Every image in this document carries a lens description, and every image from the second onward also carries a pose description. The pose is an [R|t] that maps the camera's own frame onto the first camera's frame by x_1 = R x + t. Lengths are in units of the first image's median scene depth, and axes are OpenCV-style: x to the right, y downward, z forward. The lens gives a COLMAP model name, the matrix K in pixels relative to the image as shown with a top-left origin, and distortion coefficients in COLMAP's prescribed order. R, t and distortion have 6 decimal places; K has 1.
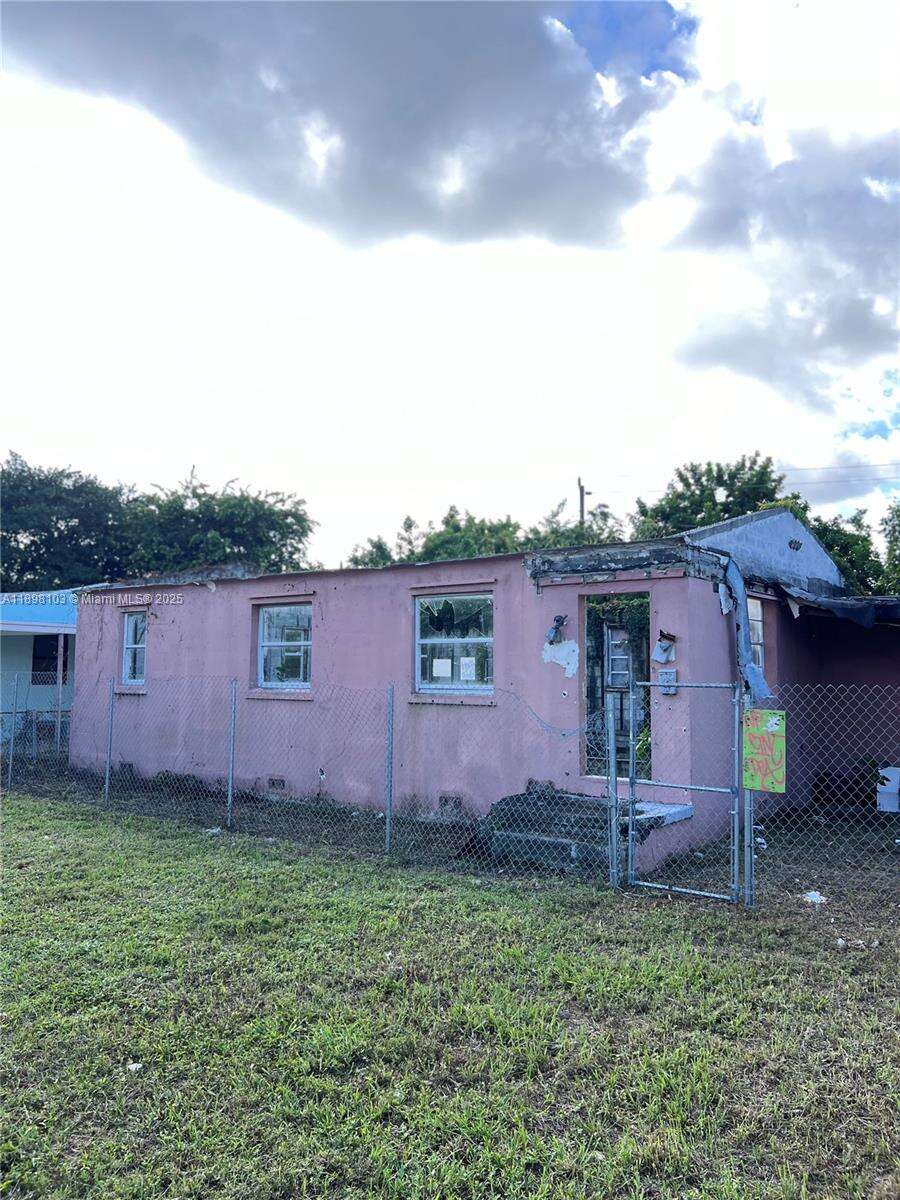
lens RADIAL K [[903.3, 0, 445.9], [0, 903.3, 598.4], [0, 0, 1]] dist [0.037911, -0.012386]
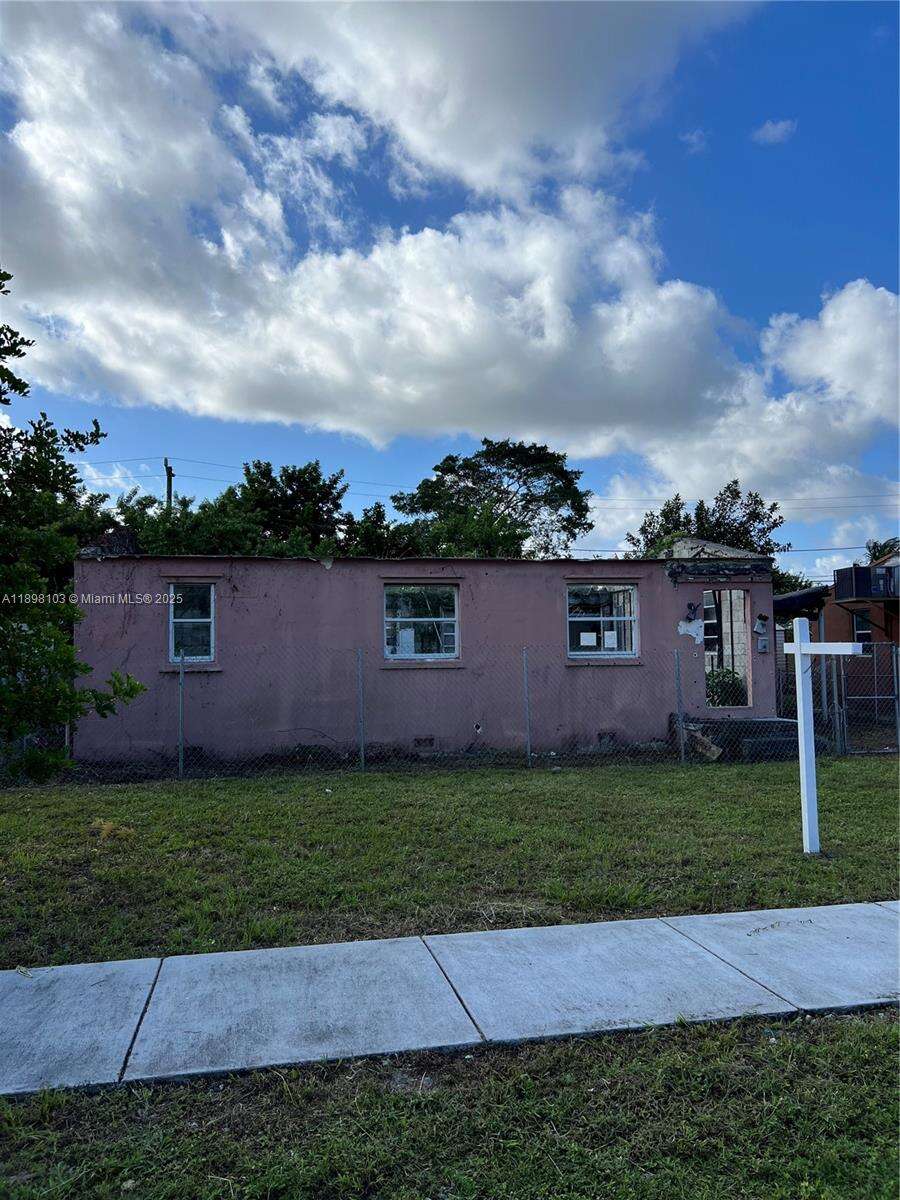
lens RADIAL K [[907.8, 0, 446.6], [0, 907.8, 603.2], [0, 0, 1]] dist [0.071288, 0.000540]
pose [[0.680183, 0.025408, 0.732602, -1.173991], [-0.041949, 0.999111, 0.004297, 0.027985], [-0.731841, -0.033654, 0.680644, 0.245647]]
